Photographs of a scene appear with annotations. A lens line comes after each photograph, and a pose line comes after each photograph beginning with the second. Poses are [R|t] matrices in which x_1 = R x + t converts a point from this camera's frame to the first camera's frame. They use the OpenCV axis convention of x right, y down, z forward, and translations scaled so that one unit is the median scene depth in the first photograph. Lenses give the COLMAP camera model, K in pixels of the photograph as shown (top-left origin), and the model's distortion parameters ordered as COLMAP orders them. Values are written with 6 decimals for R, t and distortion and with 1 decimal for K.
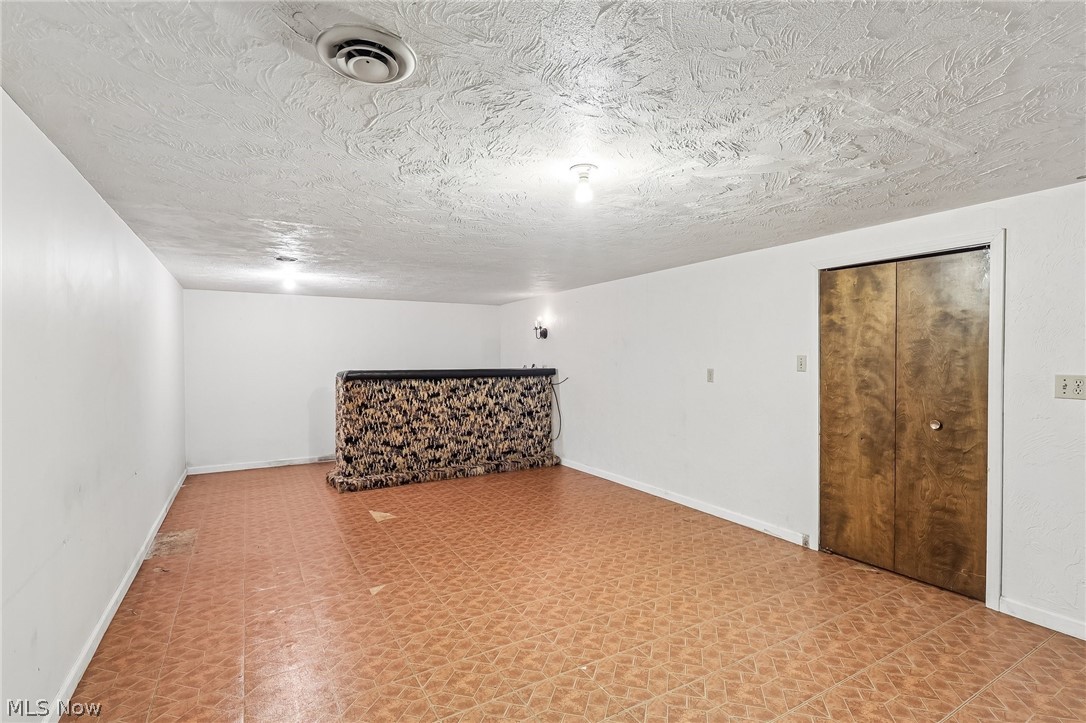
lens RADIAL K [[506.8, 0, 542.4], [0, 506.8, 364.7], [0, 0, 1]] dist [-0.002189, 0.001484]
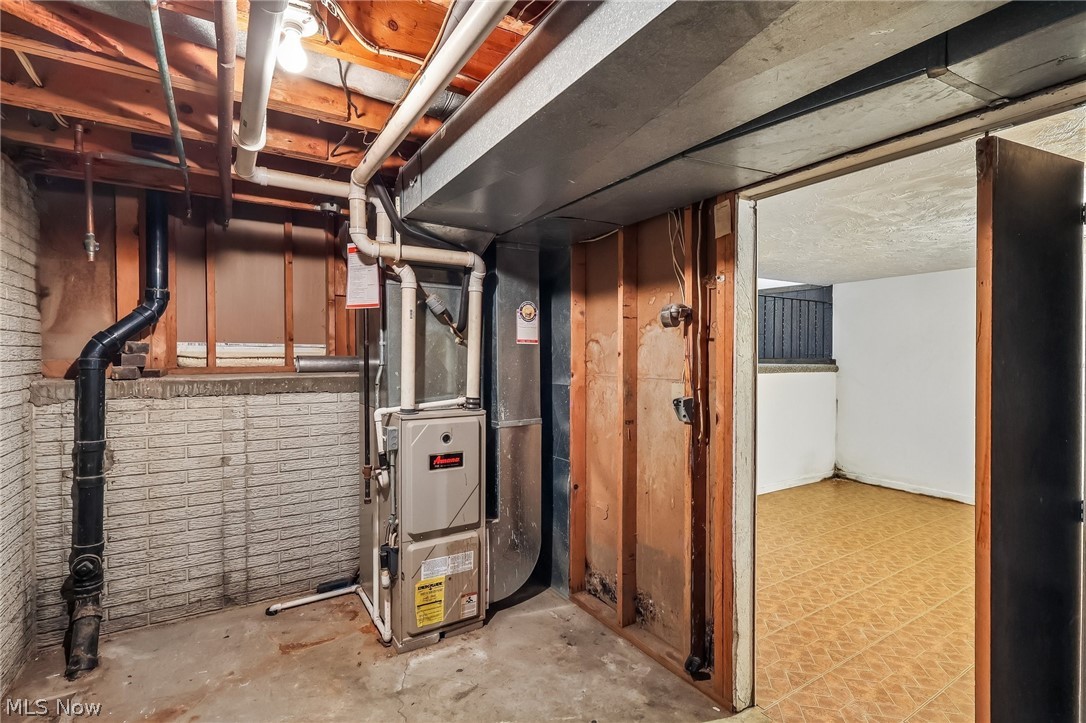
lens RADIAL K [[506.8, 0, 539.8], [0, 506.8, 358.5], [0, 0, 1]] dist [-0.002189, 0.001484]
pose [[-0.999427, 0.004466, -0.033546, 0.562604], [0.003890, 0.999845, 0.017194, -0.014952], [0.033617, 0.017053, -0.999289, 0.793940]]
